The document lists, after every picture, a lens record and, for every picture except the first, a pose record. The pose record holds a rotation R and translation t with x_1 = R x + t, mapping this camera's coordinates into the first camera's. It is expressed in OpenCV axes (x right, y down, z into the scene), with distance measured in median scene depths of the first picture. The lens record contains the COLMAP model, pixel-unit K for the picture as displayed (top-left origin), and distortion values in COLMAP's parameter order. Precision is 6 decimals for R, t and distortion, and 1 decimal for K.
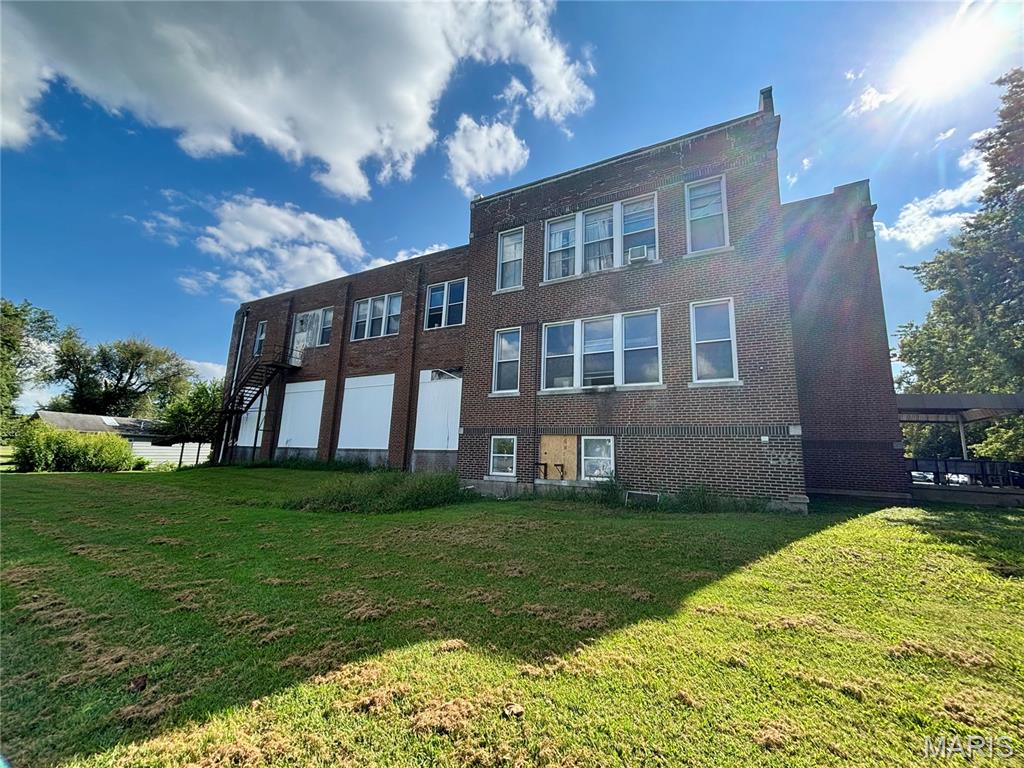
lens RADIAL K [[409.5, 0, 518.9], [0, 409.5, 386.4], [0, 0, 1]] dist [-0.001280, -0.000885]
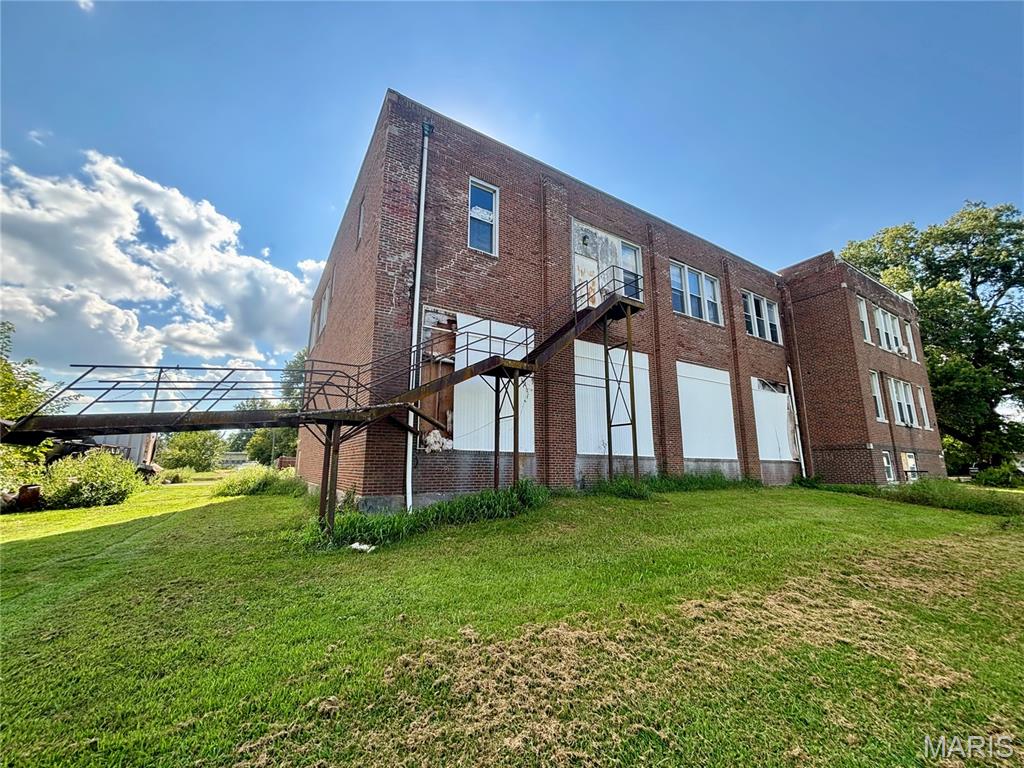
lens RADIAL K [[409.5, 0, 511.3], [0, 409.5, 384.5], [0, 0, 1]] dist [-0.001280, -0.000885]
pose [[0.524471, 0.144472, 0.839081, -1.199314], [-0.146545, 0.986109, -0.078188, 0.122928], [-0.838722, -0.081956, 0.538358, 0.867037]]
